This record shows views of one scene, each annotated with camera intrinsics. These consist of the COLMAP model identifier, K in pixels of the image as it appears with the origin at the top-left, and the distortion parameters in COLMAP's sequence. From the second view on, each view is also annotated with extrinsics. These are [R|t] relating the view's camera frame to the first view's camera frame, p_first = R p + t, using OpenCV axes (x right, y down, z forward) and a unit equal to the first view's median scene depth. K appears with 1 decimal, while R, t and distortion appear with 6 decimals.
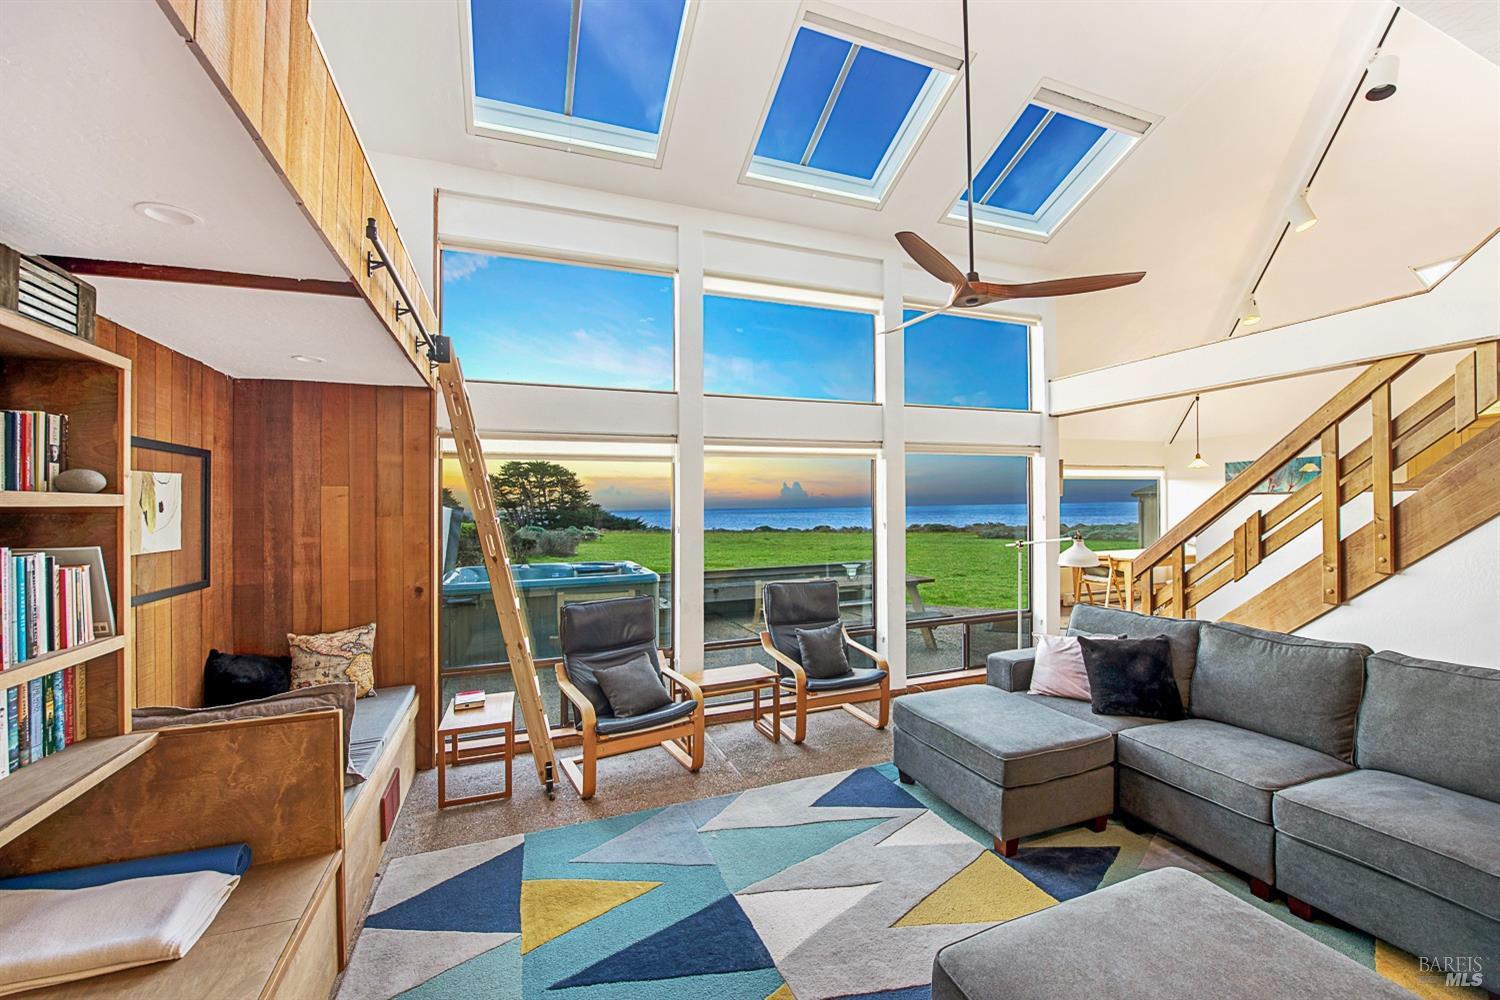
lens RADIAL K [[611.6, 0, 748.1], [0, 611.6, 506.2], [0, 0, 1]] dist [-0.014356, -0.000948]
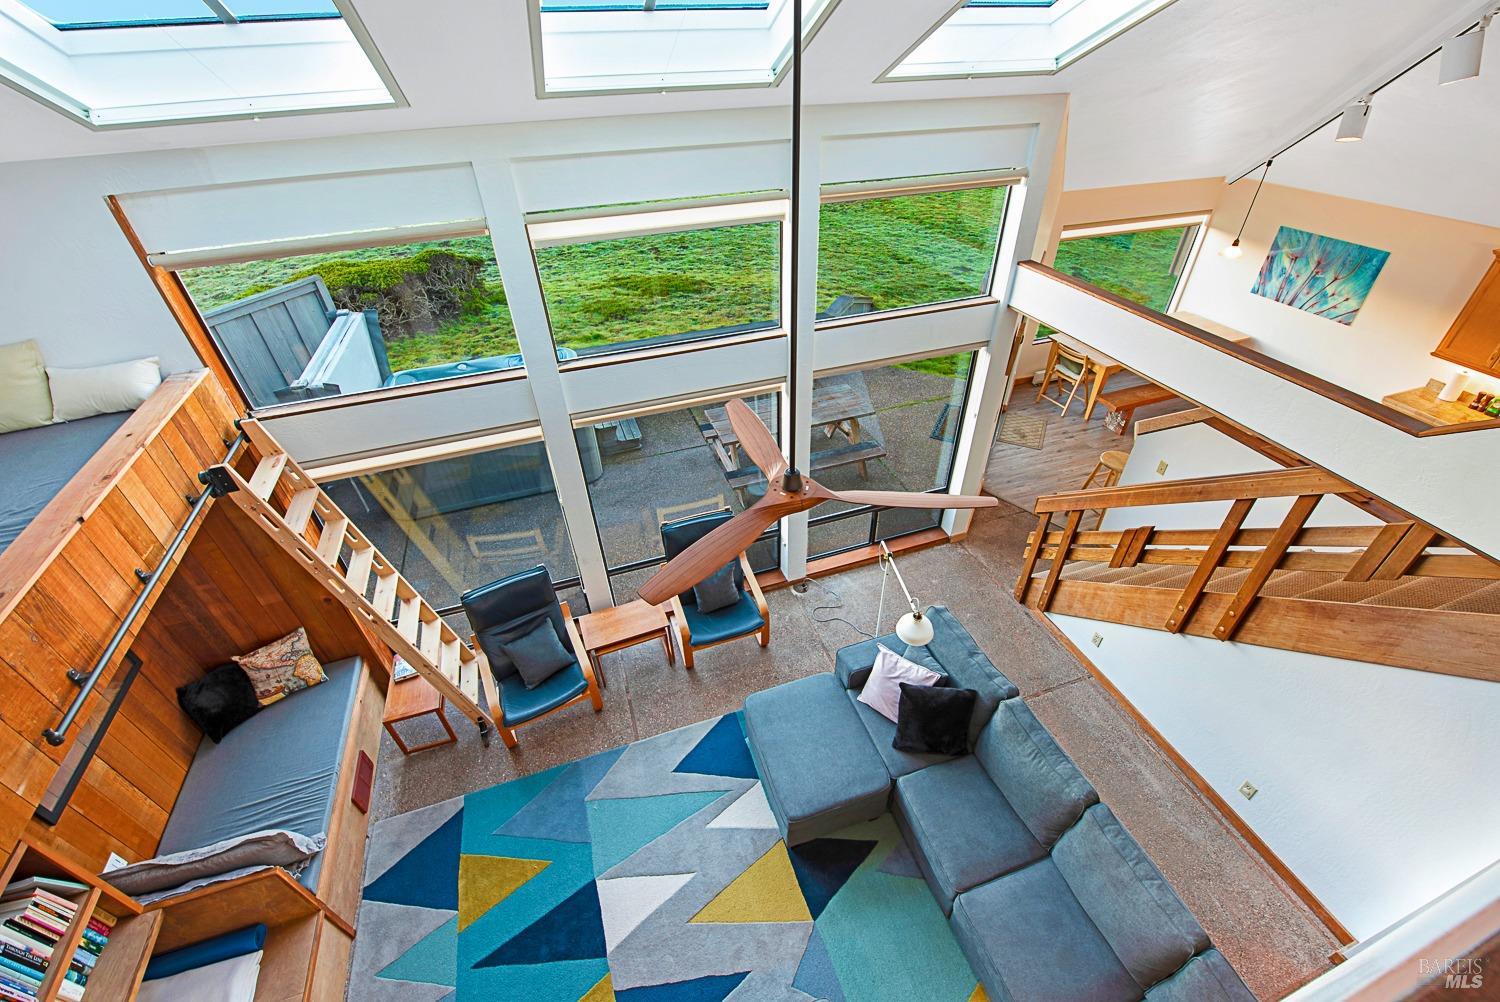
lens RADIAL K [[611.6, 0, 742.0], [0, 611.6, 516.7], [0, 0, 1]] dist [-0.014356, -0.000948]
pose [[0.998957, 0.005224, -0.045360, 0.294582], [0.023890, 0.786808, 0.616735, -0.724547], [0.038912, -0.617176, 0.785863, 0.285208]]
